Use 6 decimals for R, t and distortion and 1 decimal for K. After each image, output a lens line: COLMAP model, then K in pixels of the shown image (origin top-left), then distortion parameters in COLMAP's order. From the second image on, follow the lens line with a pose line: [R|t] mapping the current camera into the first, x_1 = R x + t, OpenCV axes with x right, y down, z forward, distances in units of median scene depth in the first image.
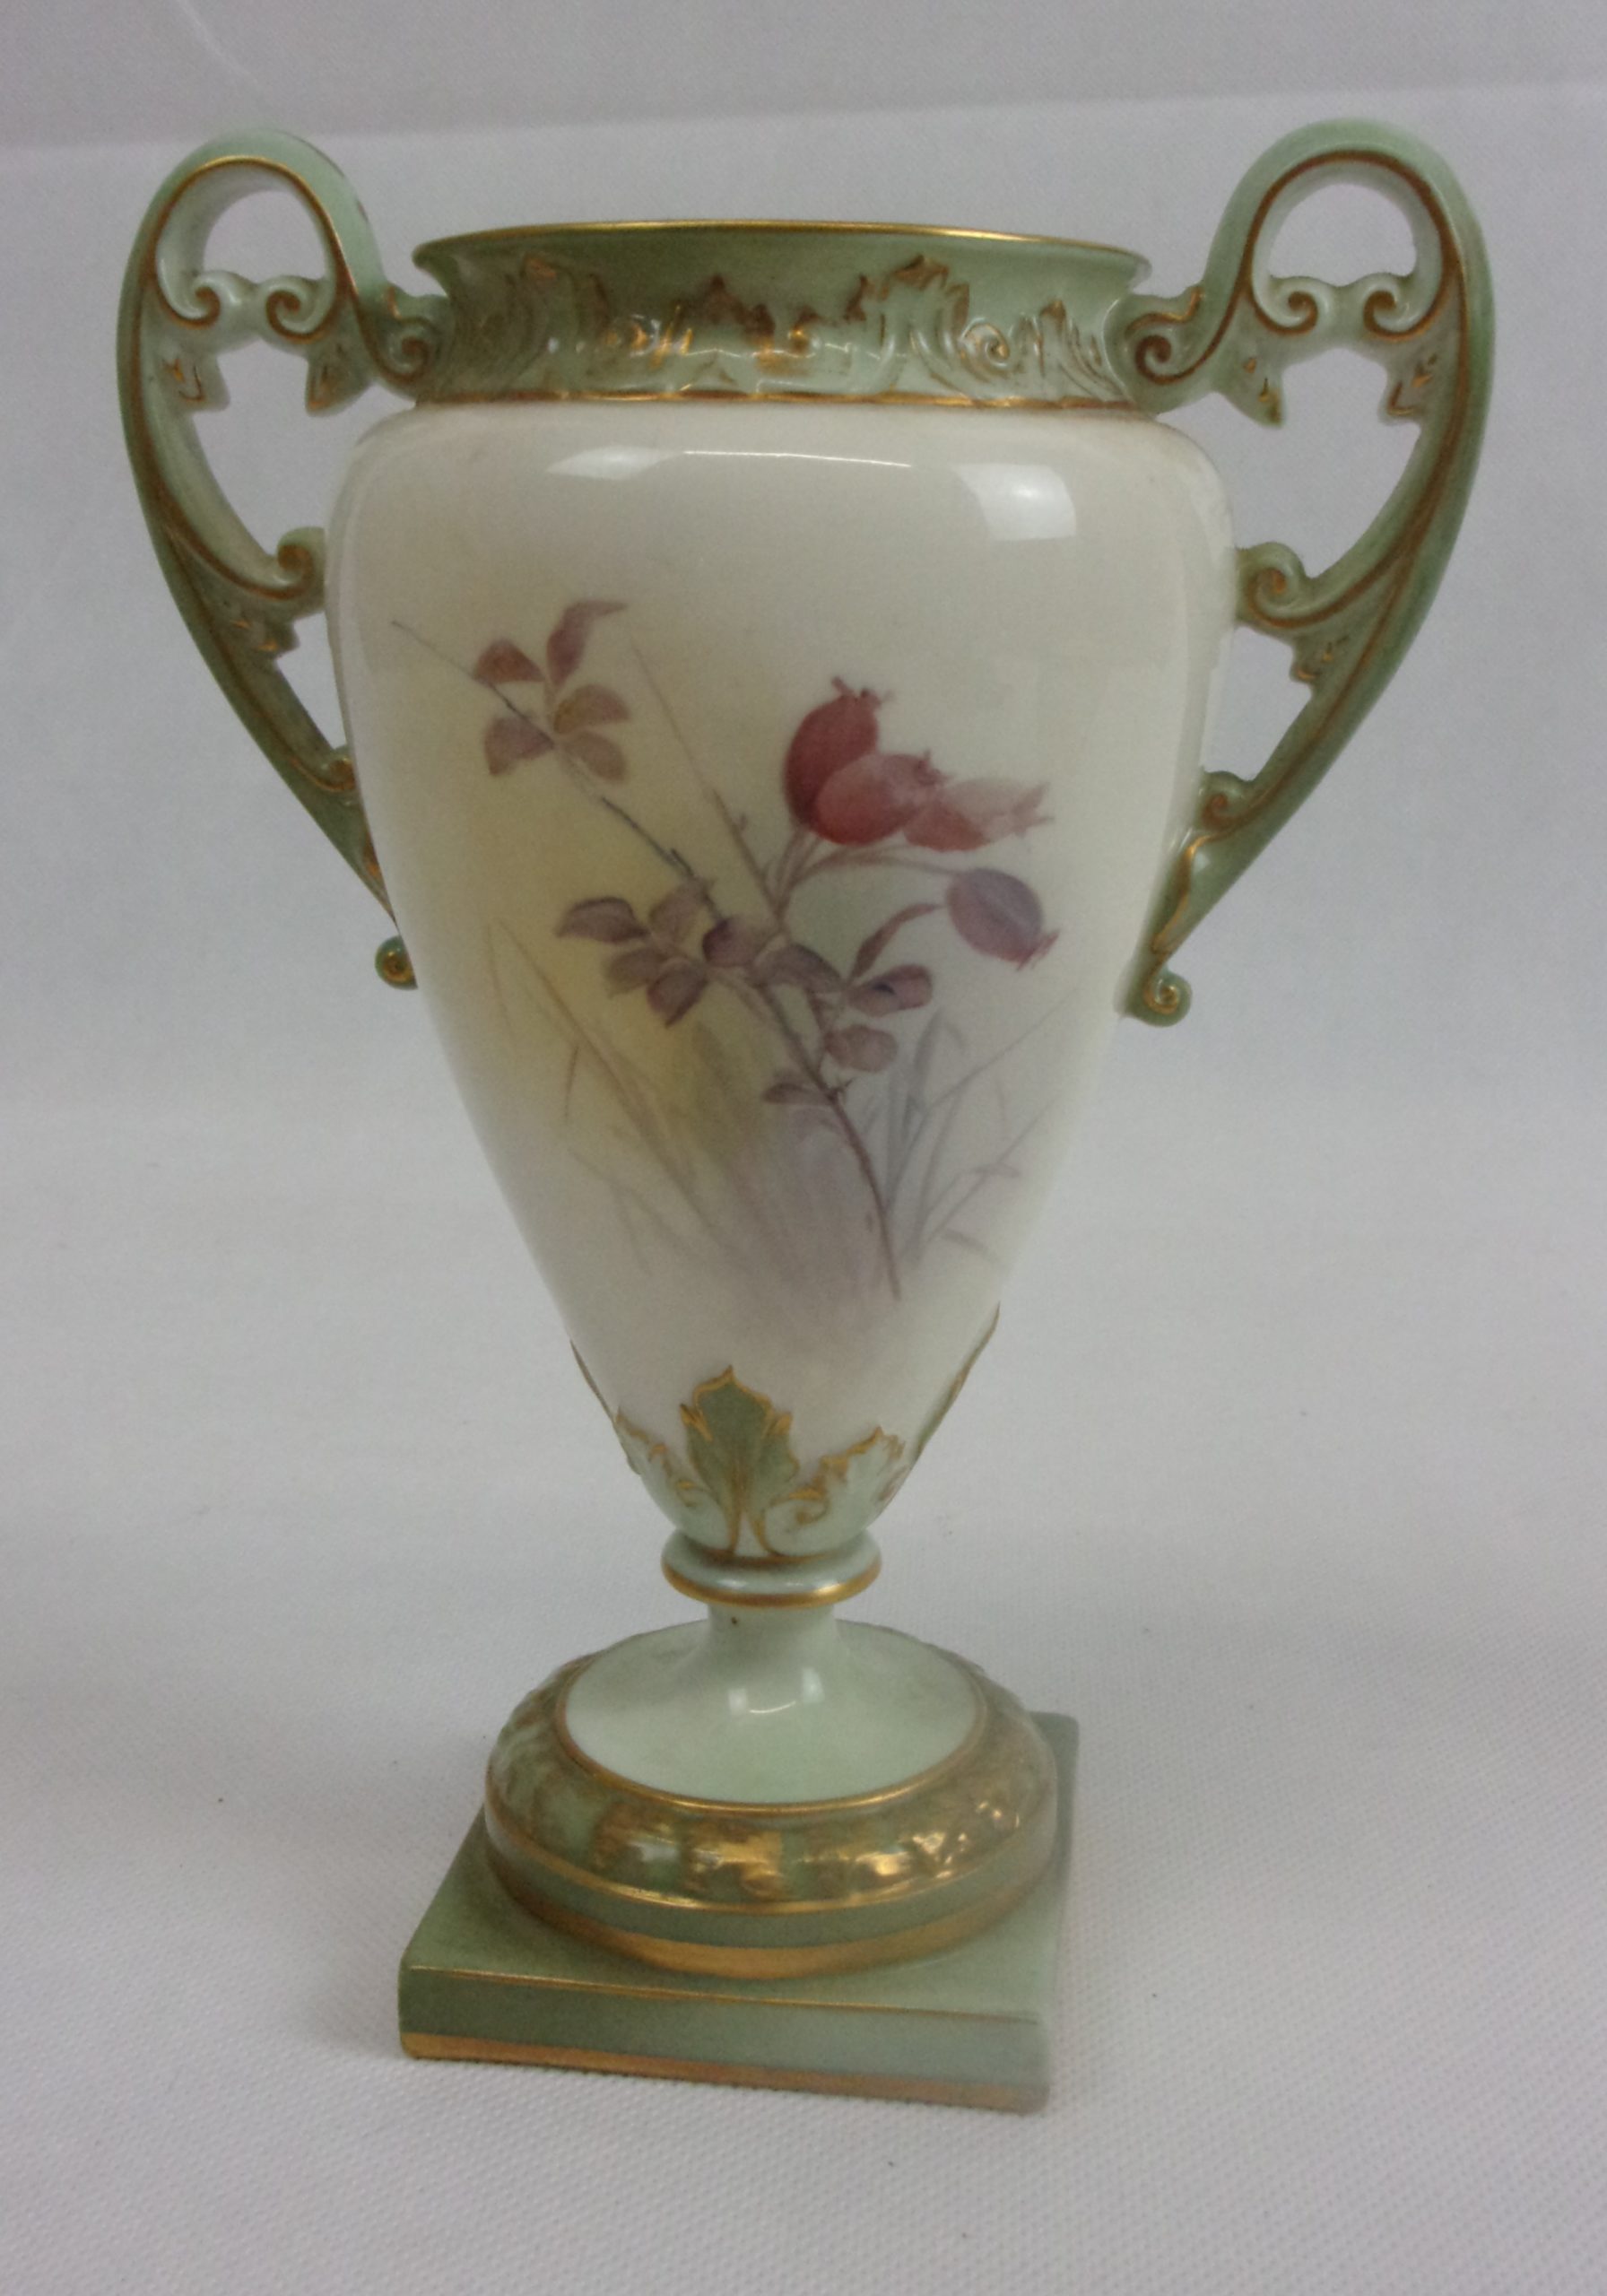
lens RADIAL K [[2837.2, 0, 786.4], [0, 2837.2, 1153.7], [0, 0, 1]] dist [-0.000548, 0.000000]
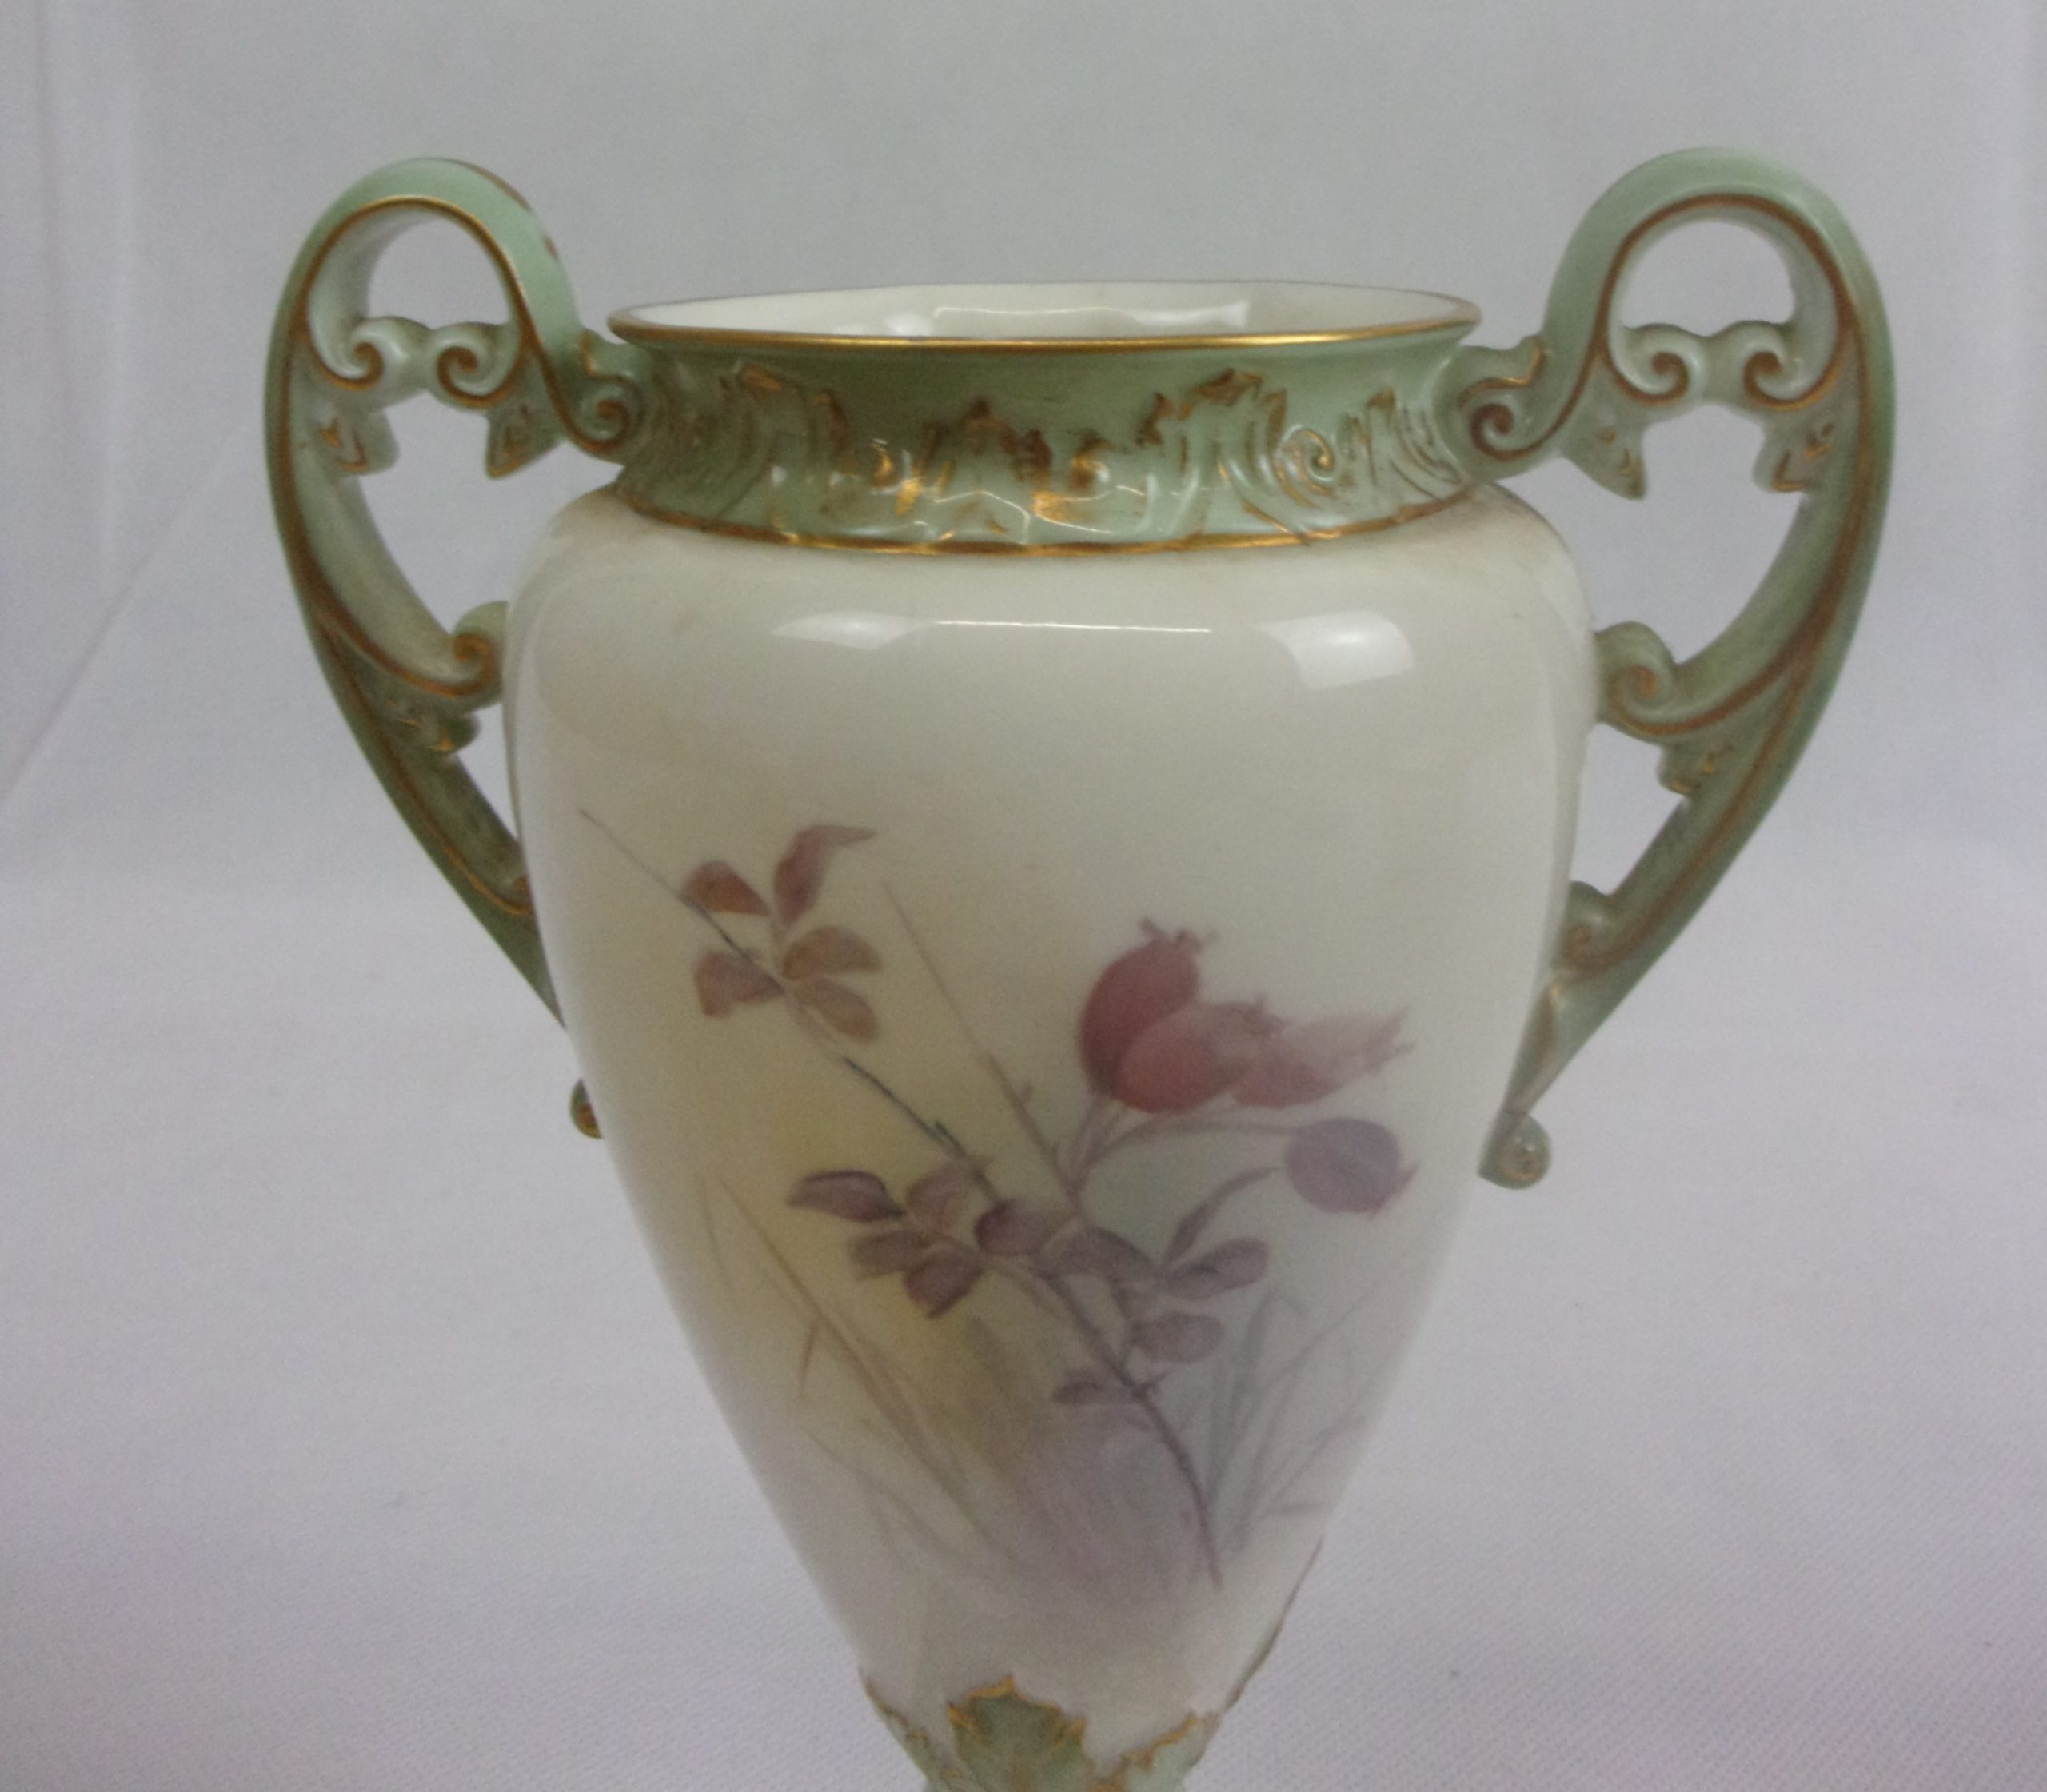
lens RADIAL K [[2390.0, 0, 1007.1], [0, 2390.0, 374.6], [0, 0, 1]] dist [0.019380, 0.000000]
pose [[0.999652, -0.020085, 0.017127, -0.026393], [0.021963, 0.992813, -0.117639, -0.220275], [-0.014641, 0.117975, 0.992909, 0.302324]]
